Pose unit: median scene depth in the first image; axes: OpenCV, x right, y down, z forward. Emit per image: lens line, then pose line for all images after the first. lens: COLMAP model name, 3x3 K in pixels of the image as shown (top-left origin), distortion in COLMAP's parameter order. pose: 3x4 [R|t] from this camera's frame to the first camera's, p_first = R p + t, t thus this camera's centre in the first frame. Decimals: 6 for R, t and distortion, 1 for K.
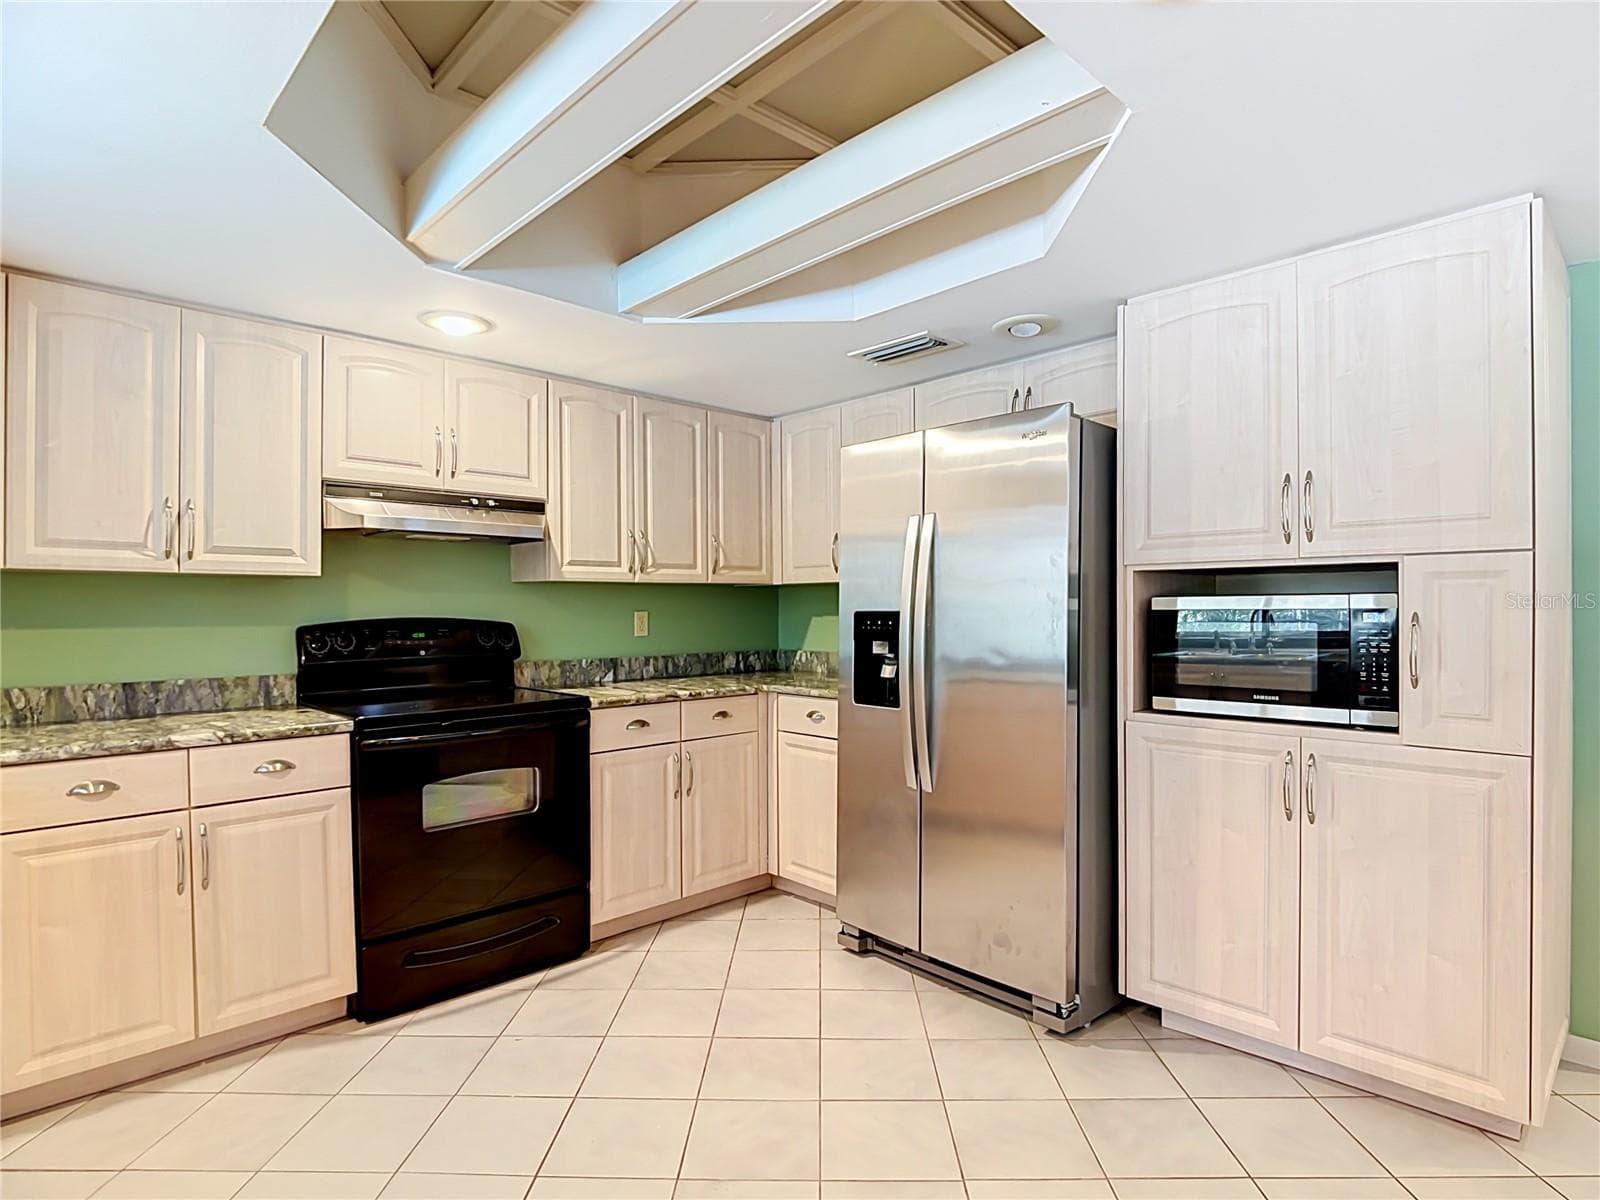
lens RADIAL K [[863.4, 0, 797.7], [0, 863.4, 605.3], [0, 0, 1]] dist [0.002101, -0.031967]
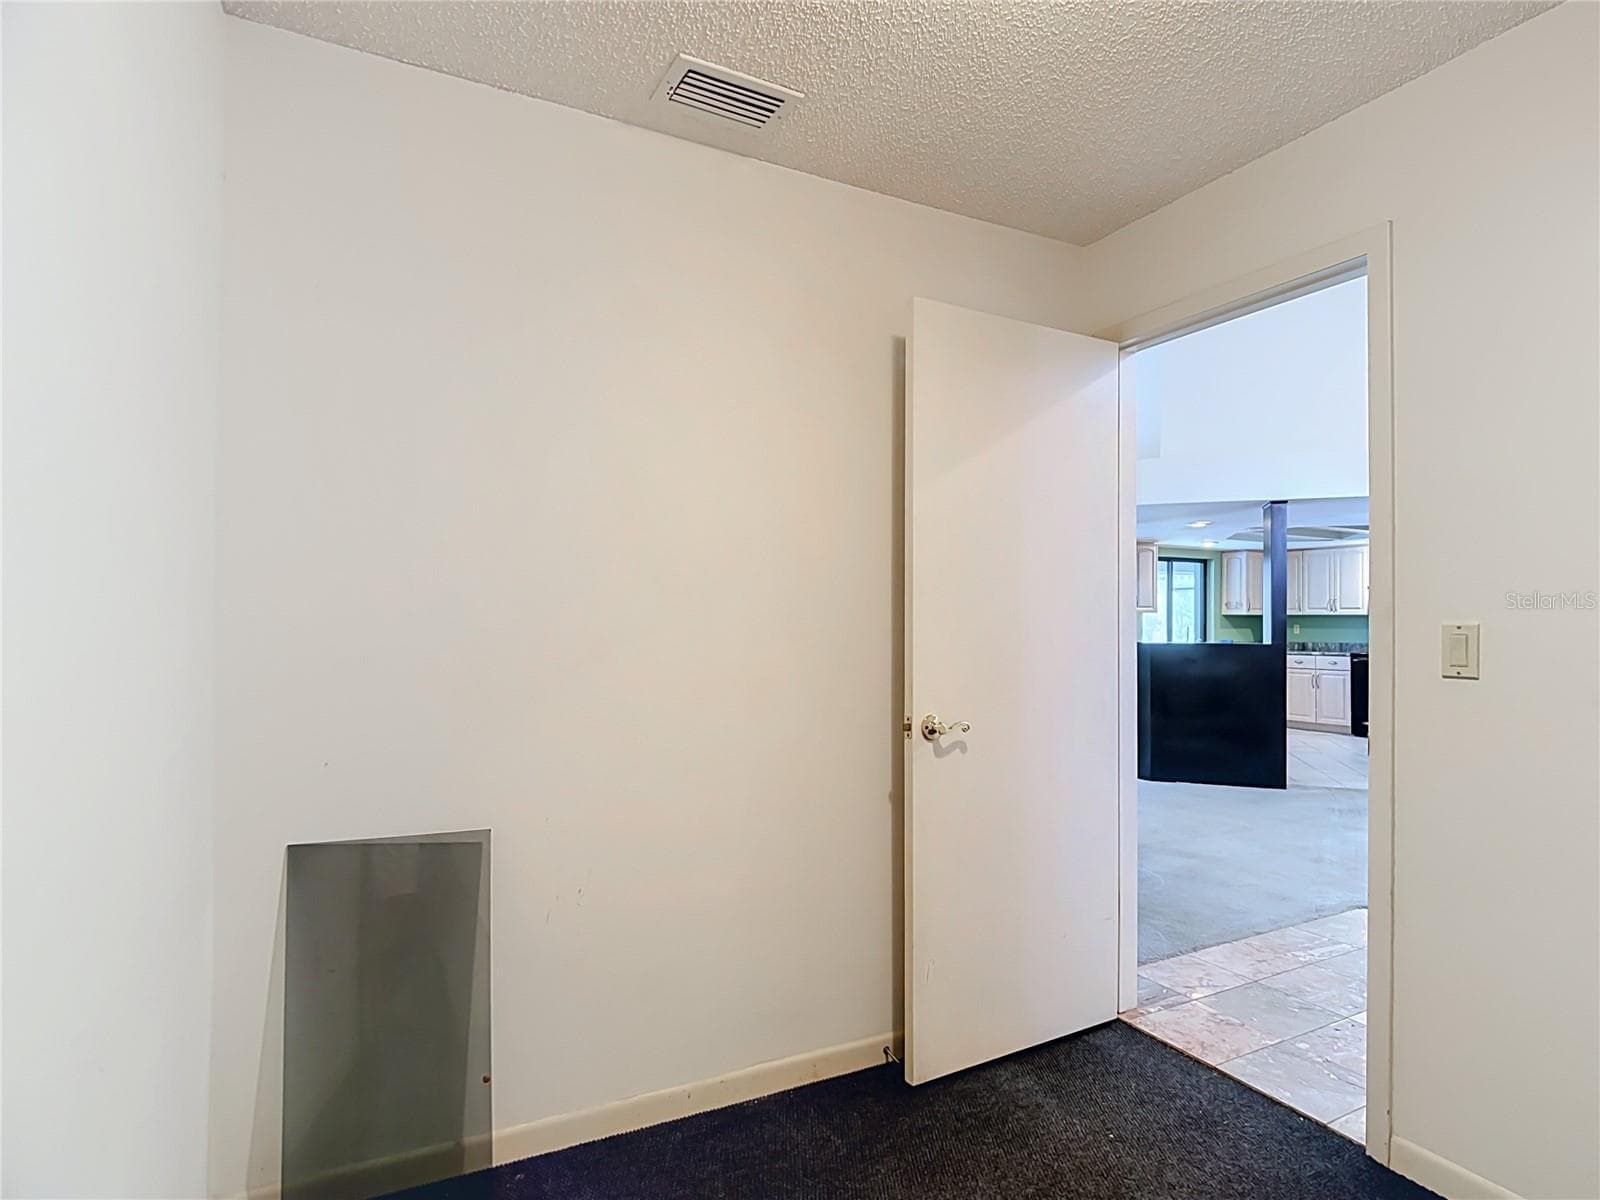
lens RADIAL K [[863.4, 0, 797.7], [0, 863.4, 605.3], [0, 0, 1]] dist [0.002101, -0.031967]
pose [[-0.289064, -0.012889, -0.957223, 3.321412], [-0.002018, 0.999915, -0.012854, -0.022846], [0.957308, -0.001784, -0.289066, -0.206986]]
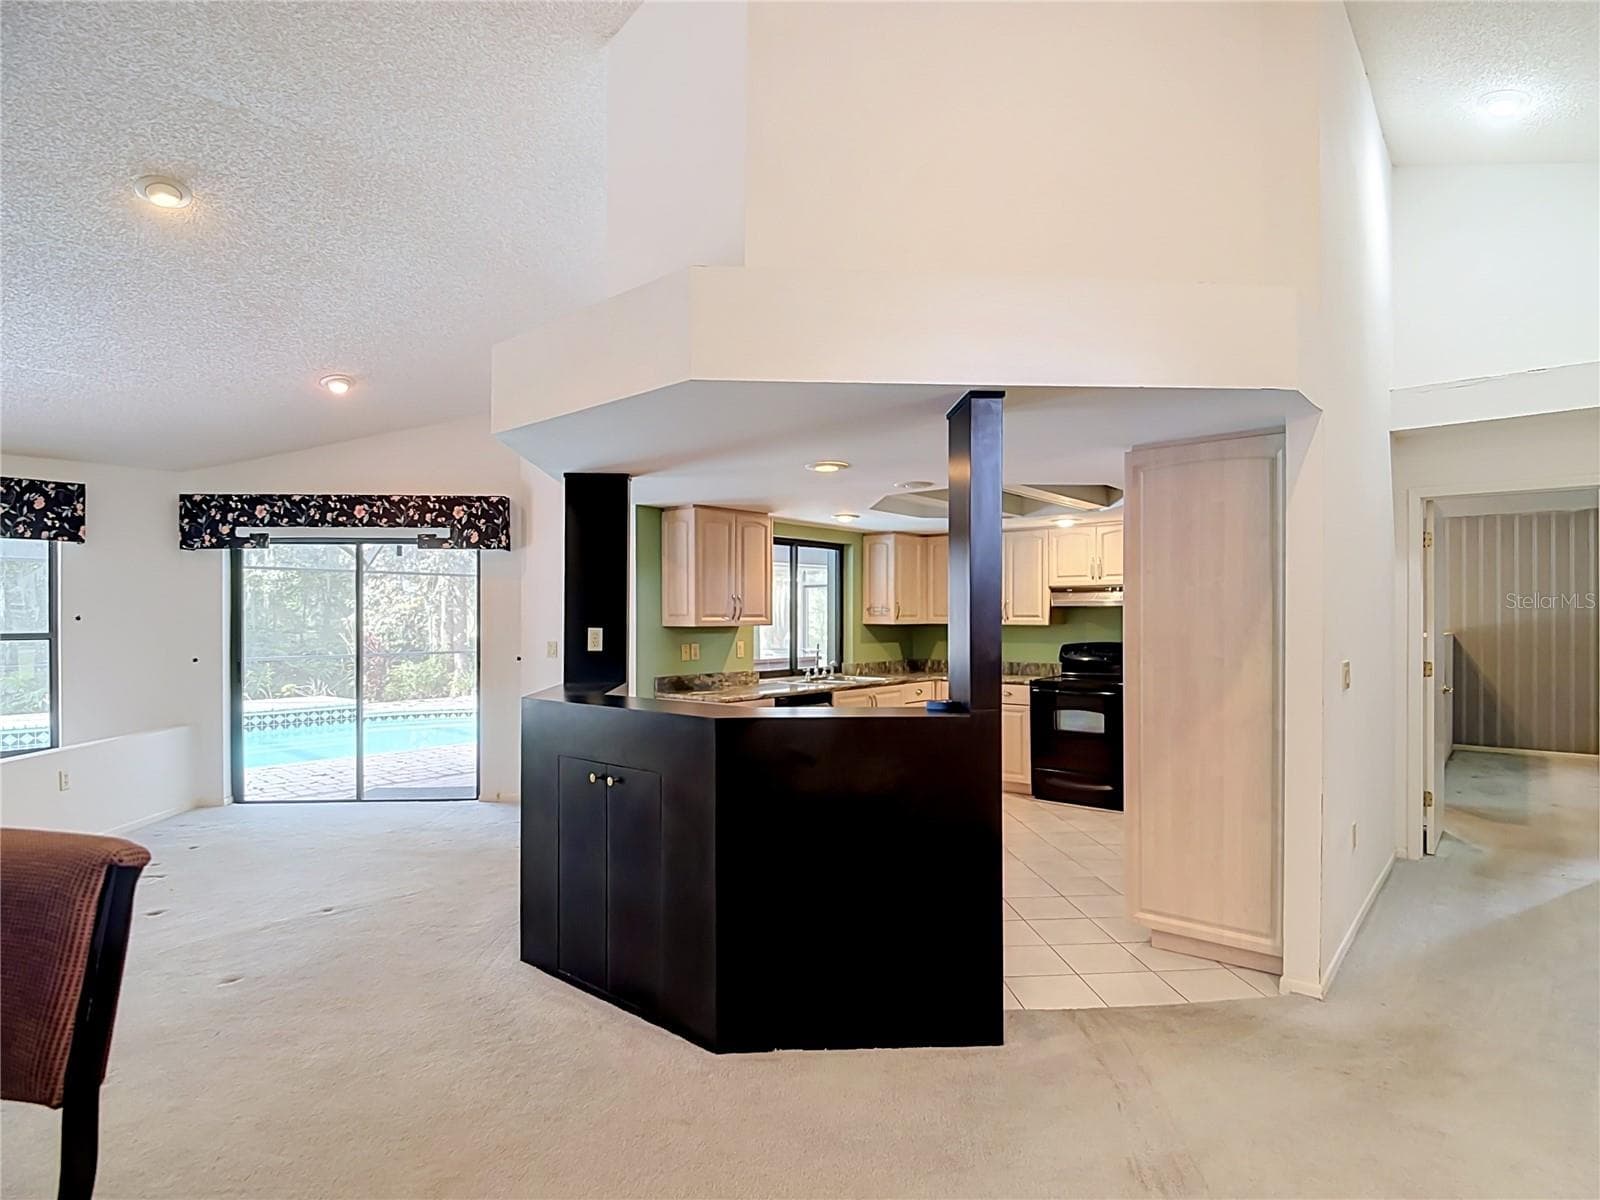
lens RADIAL K [[863.4, 0, 797.7], [0, 863.4, 605.3], [0, 0, 1]] dist [0.002101, -0.031967]
pose [[0.092127, -0.006376, -0.995727, 1.812072], [0.003437, 0.999976, -0.006085, -0.075628], [0.995741, -0.002862, 0.092147, 0.033053]]
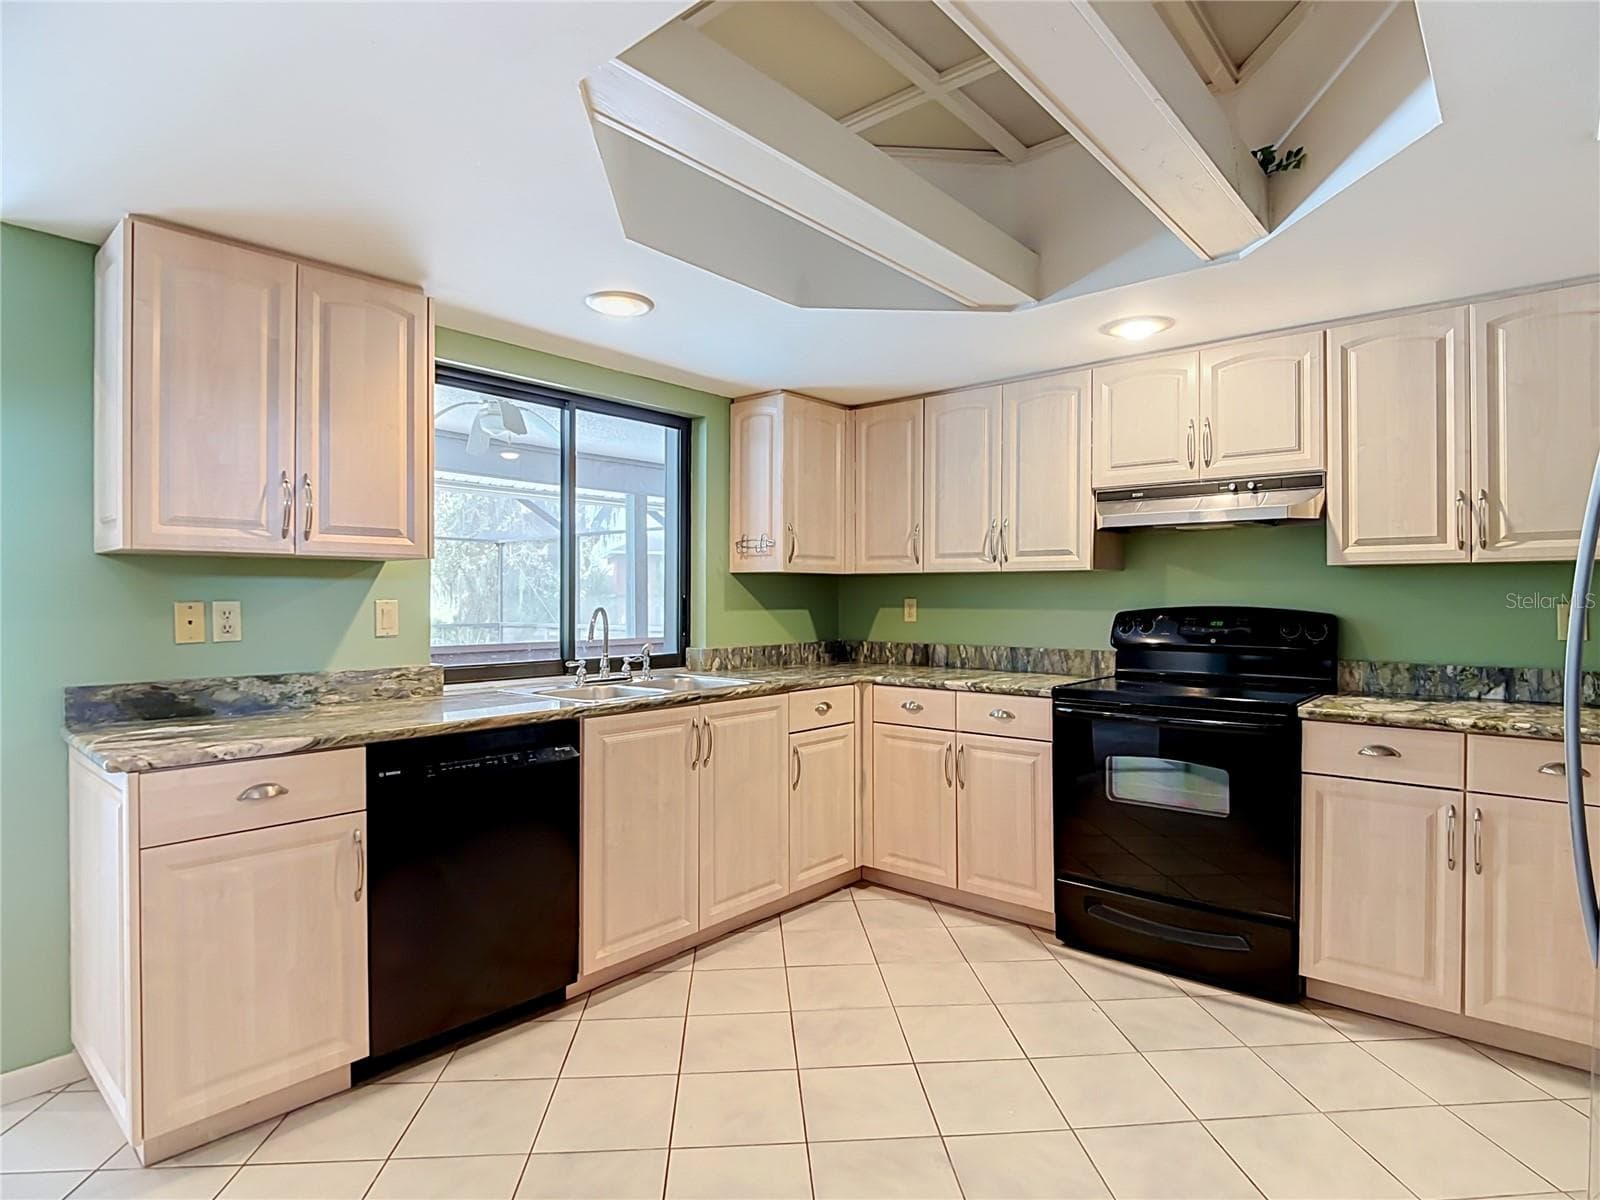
lens RADIAL K [[853.8, 0, 805.0], [0, 853.8, 595.1], [0, 0, 1]] dist [0.015563, -0.030524]
pose [[0.087300, 0.003641, -0.996175, 0.576962], [0.001275, 0.999992, 0.003767, -0.003633], [0.996181, -0.001599, 0.087295, 0.473230]]
